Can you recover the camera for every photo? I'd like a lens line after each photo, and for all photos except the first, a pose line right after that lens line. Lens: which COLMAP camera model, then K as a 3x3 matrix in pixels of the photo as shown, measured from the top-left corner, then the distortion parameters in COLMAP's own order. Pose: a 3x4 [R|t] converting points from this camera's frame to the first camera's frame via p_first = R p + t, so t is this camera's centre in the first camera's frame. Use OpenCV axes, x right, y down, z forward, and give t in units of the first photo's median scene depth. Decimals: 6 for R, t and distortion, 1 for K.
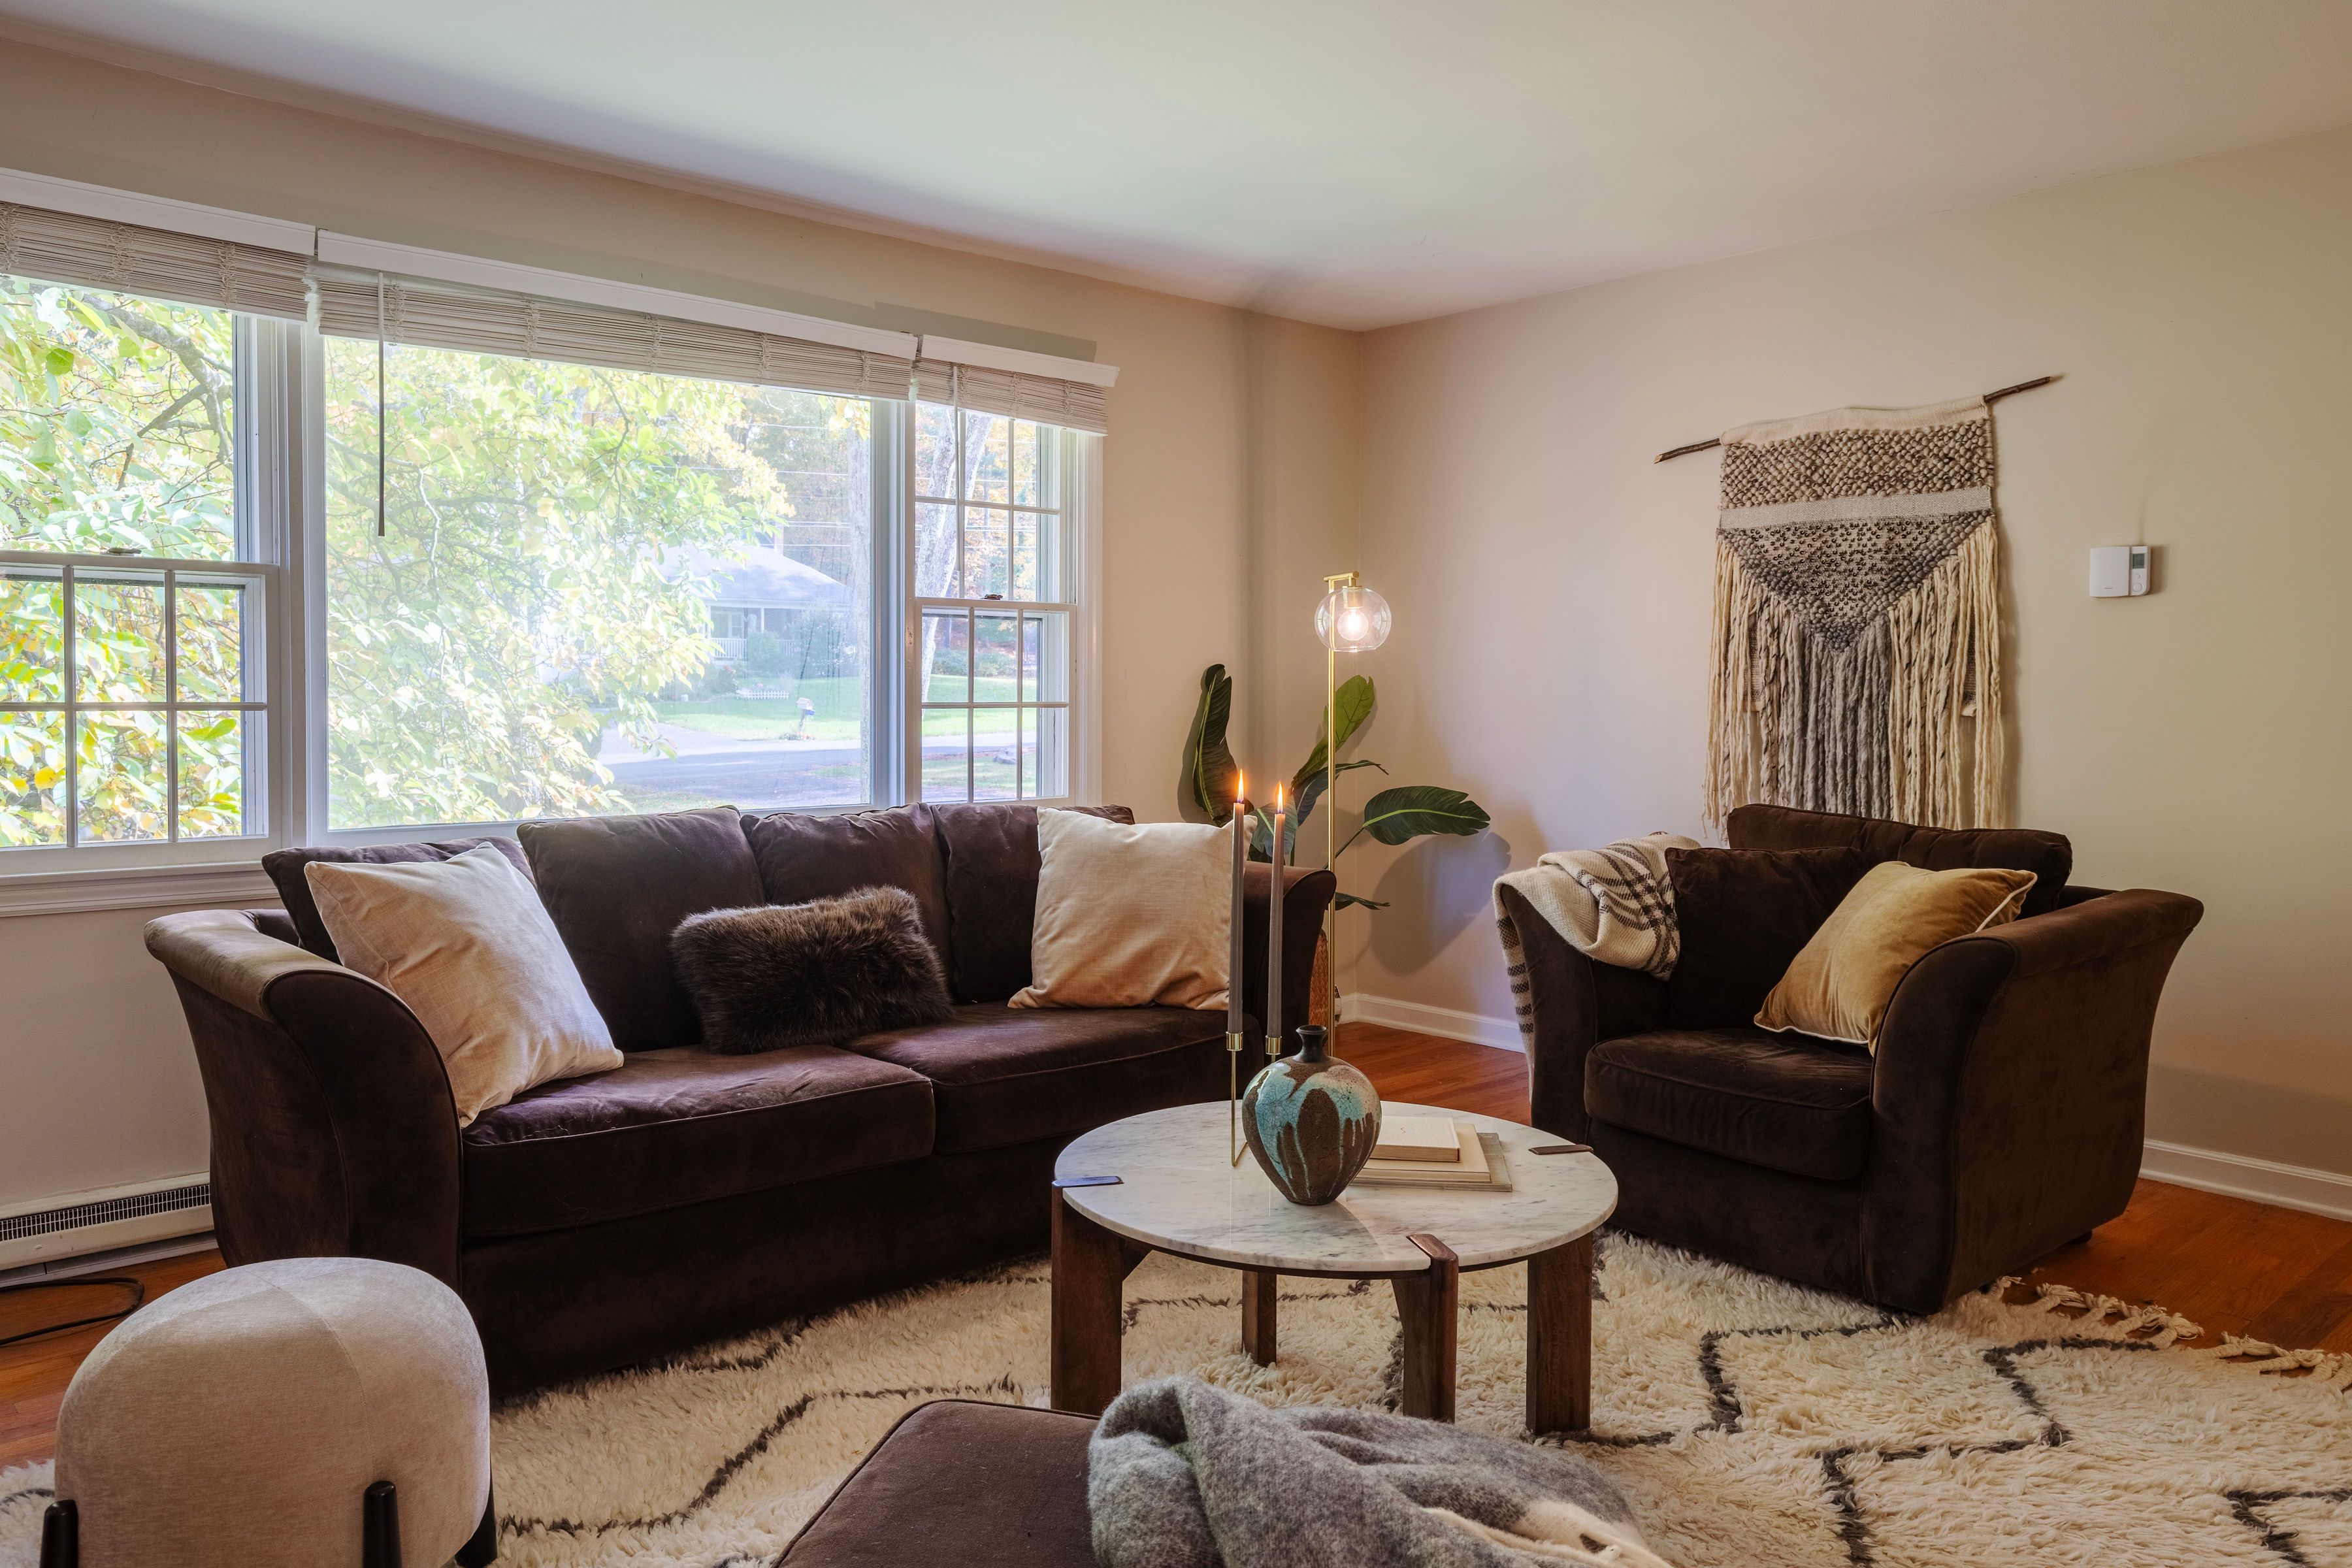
lens RADIAL K [[1645.0, 0, 1178.2], [0, 1645.0, 777.2], [0, 0, 1]] dist [-0.008551, -0.001666]
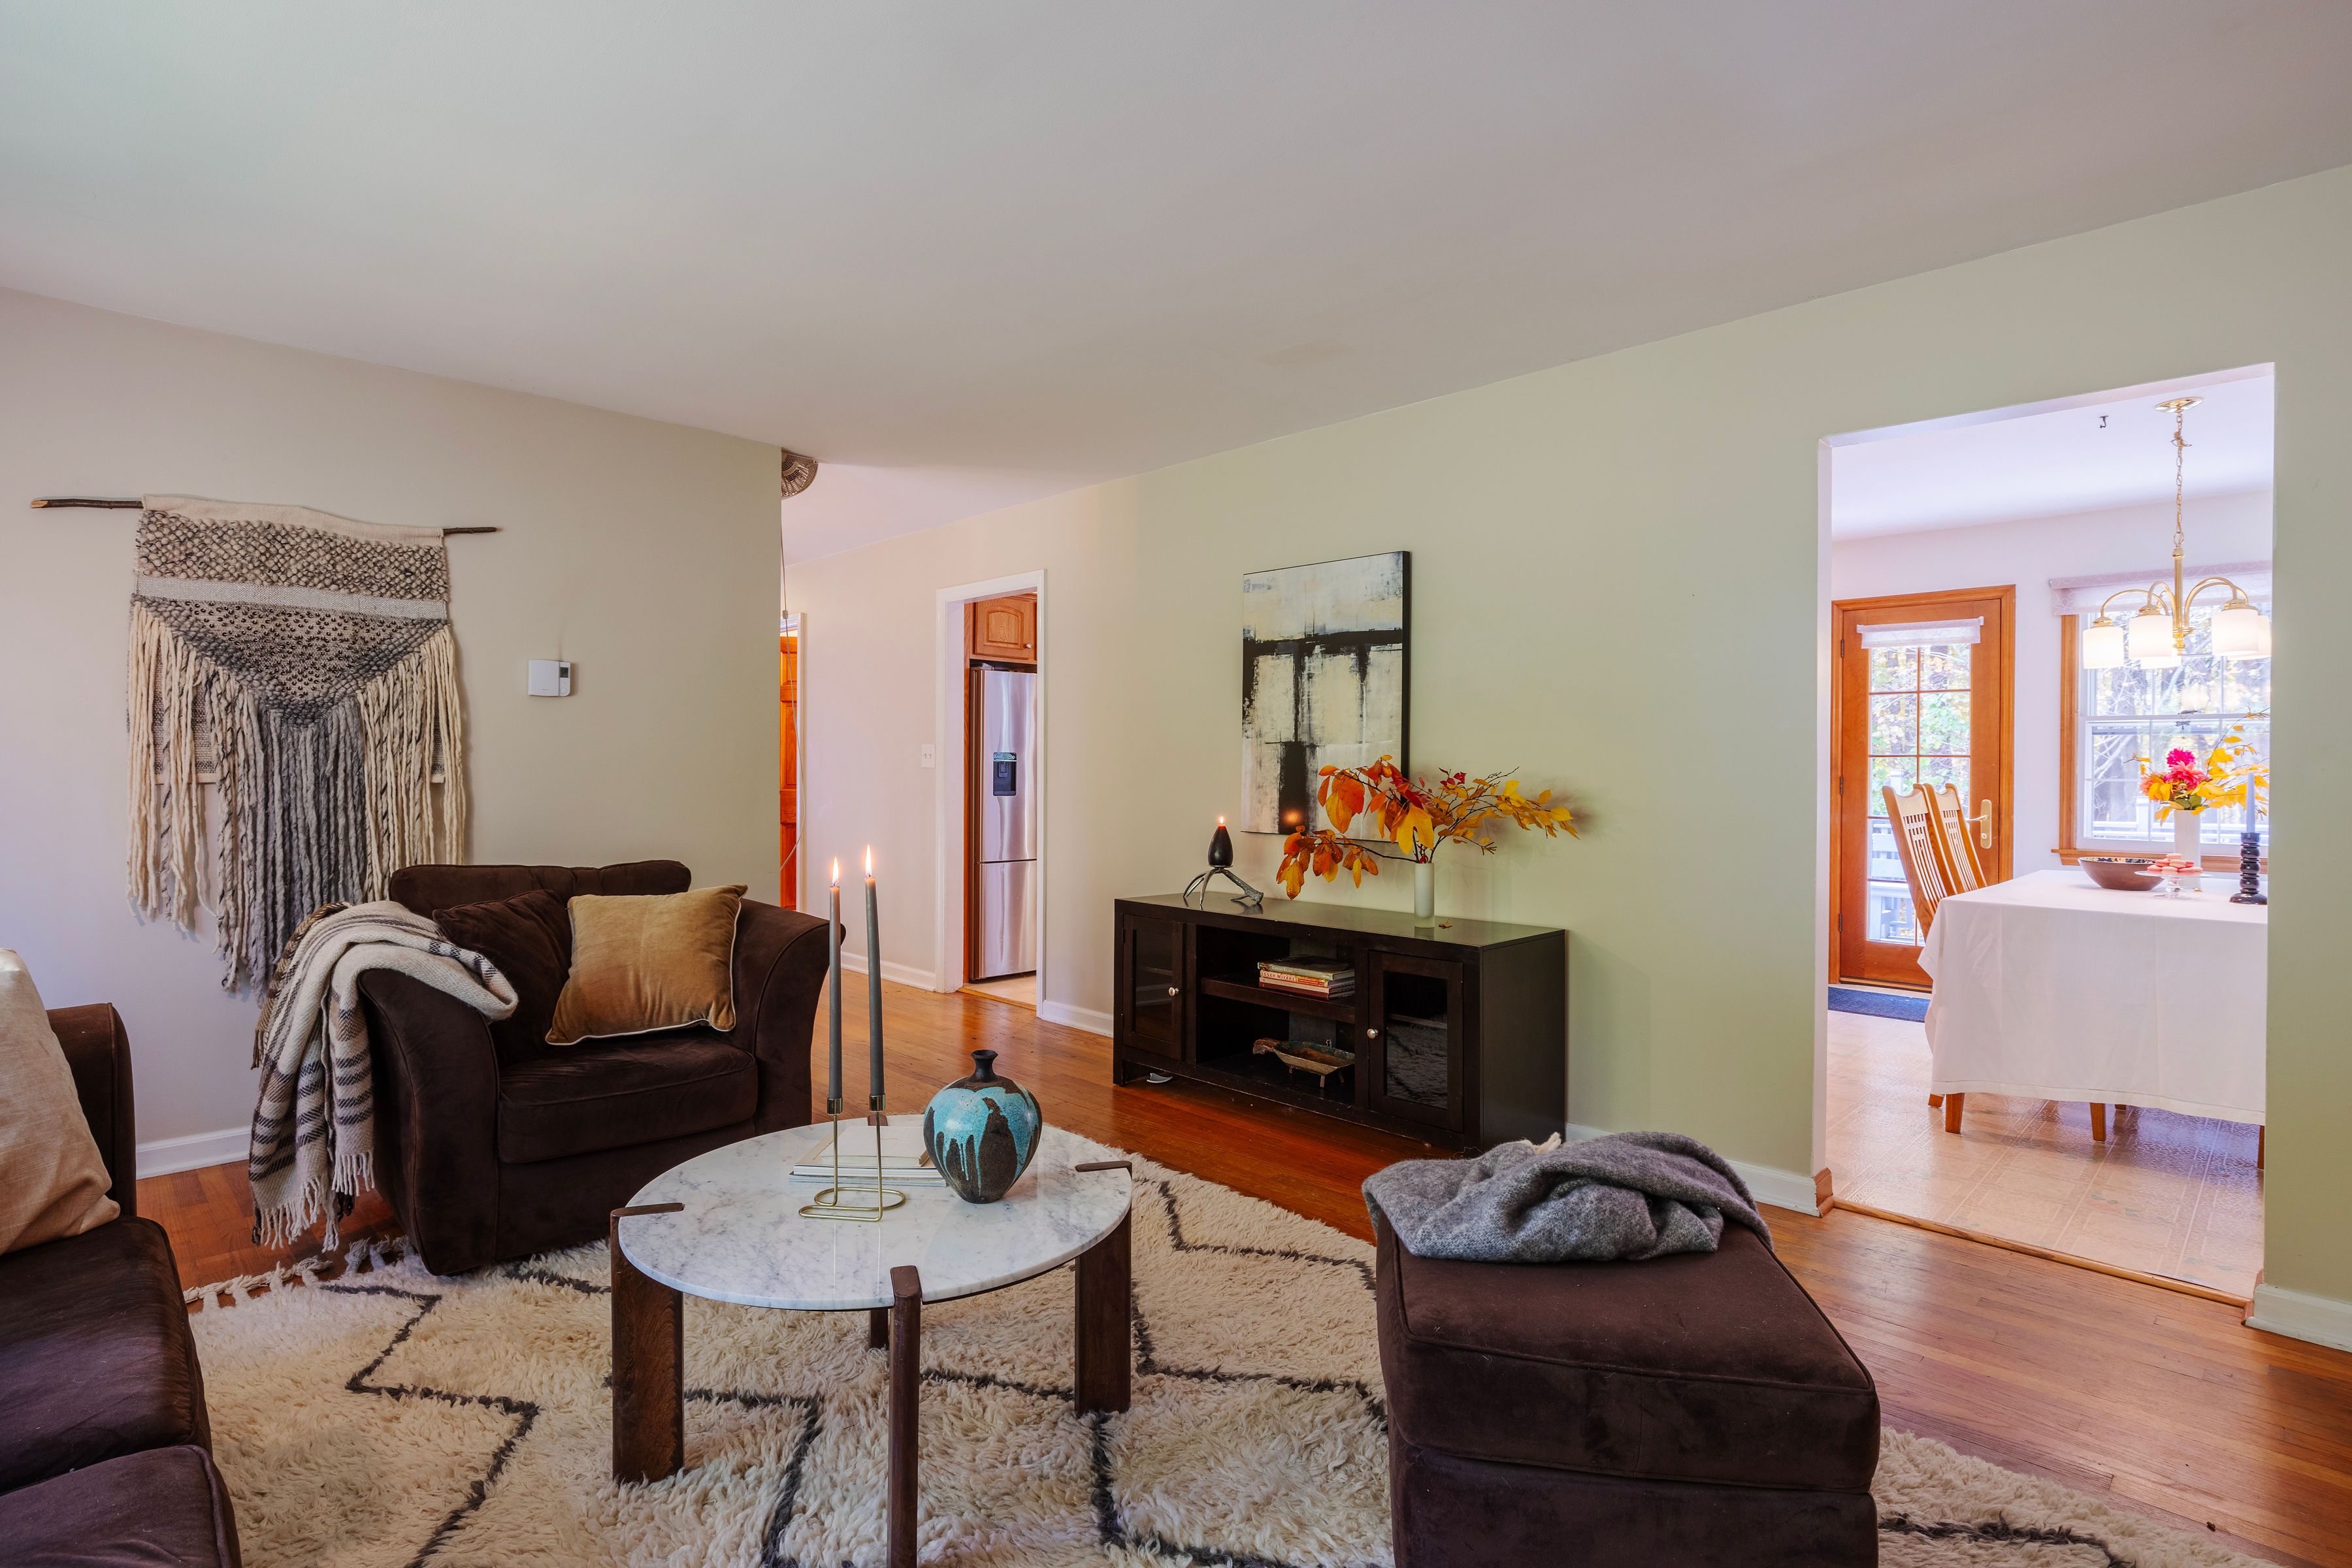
lens RADIAL K [[1172.2, 0, 1180.0], [0, 1172.2, 761.6], [0, 0, 1]] dist [0.006286, 0.001619]
pose [[-0.037420, -0.008107, 0.999267, -0.410522], [0.044962, 0.998941, 0.009789, -0.035491], [-0.998288, 0.045295, -0.037016, 0.451499]]
